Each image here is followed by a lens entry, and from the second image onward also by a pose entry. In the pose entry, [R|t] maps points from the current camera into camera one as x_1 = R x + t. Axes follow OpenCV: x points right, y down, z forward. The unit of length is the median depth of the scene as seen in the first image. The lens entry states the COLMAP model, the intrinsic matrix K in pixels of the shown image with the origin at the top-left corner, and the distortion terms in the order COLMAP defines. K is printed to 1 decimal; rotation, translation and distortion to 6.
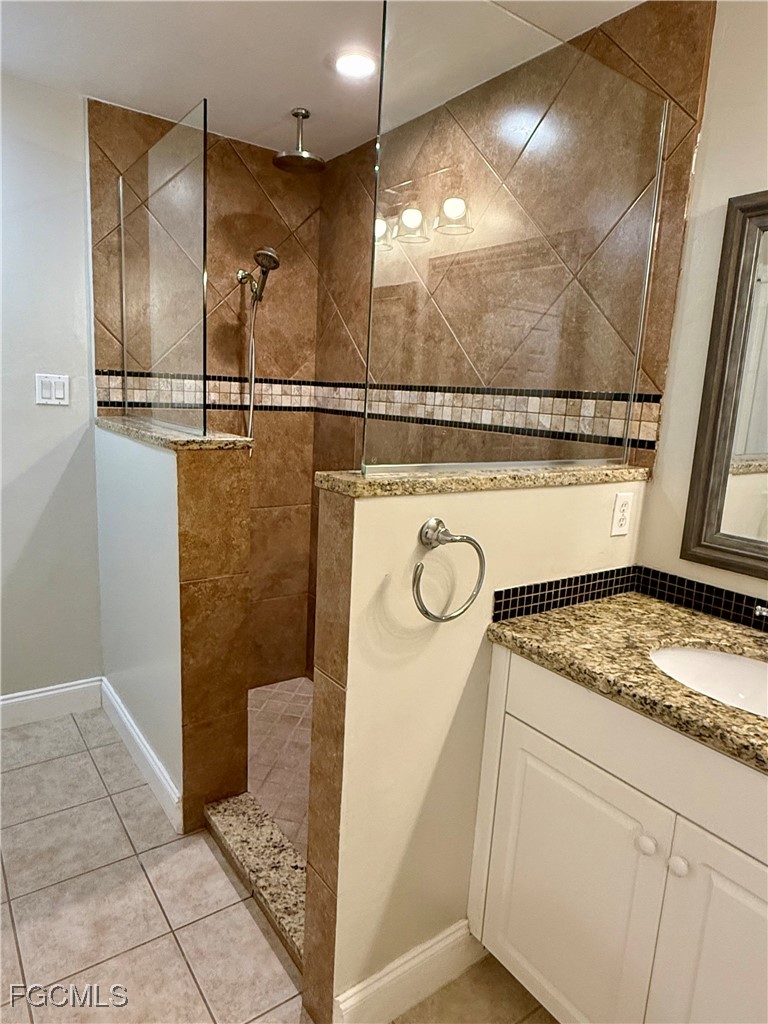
lens RADIAL K [[645.7, 0, 383.5], [0, 645.7, 512.2], [0, 0, 1]] dist [0.000000, 0.000403]
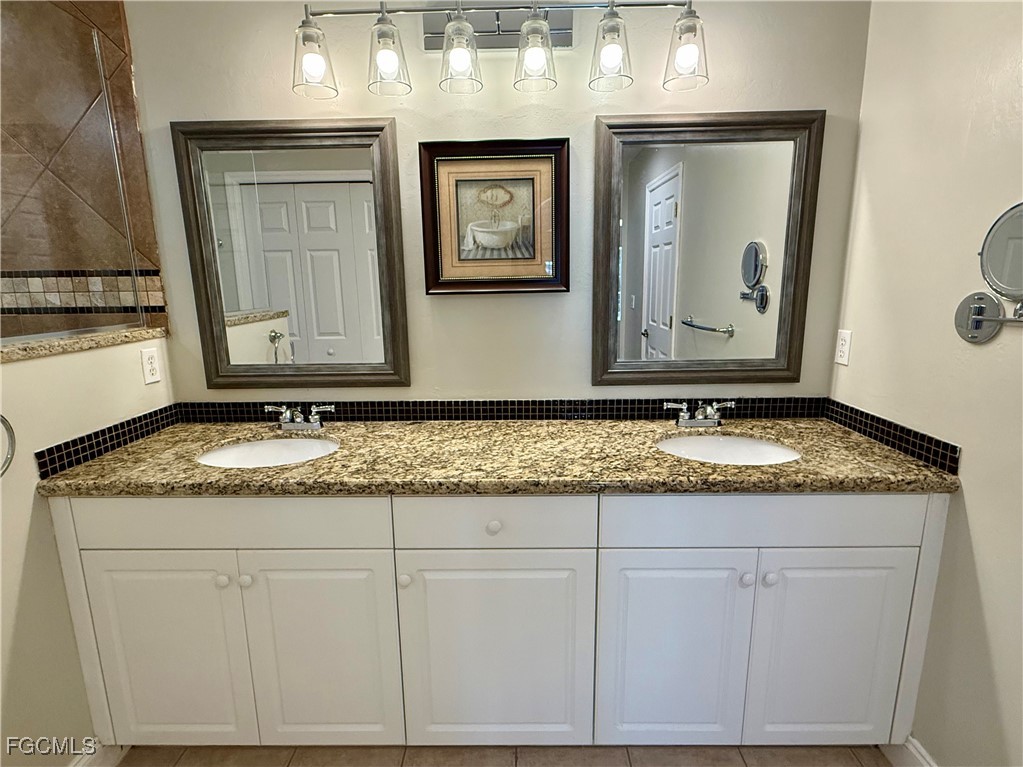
lens RADIAL K [[510.5, 0, 511.1], [0, 510.5, 387.5], [0, 0, 1]] dist [0.002589, -0.002713]
pose [[0.585105, -0.224124, 0.779372, -0.006985], [0.189765, 0.972208, 0.137113, 0.042706], [-0.788442, 0.067672, 0.611375, -0.170830]]
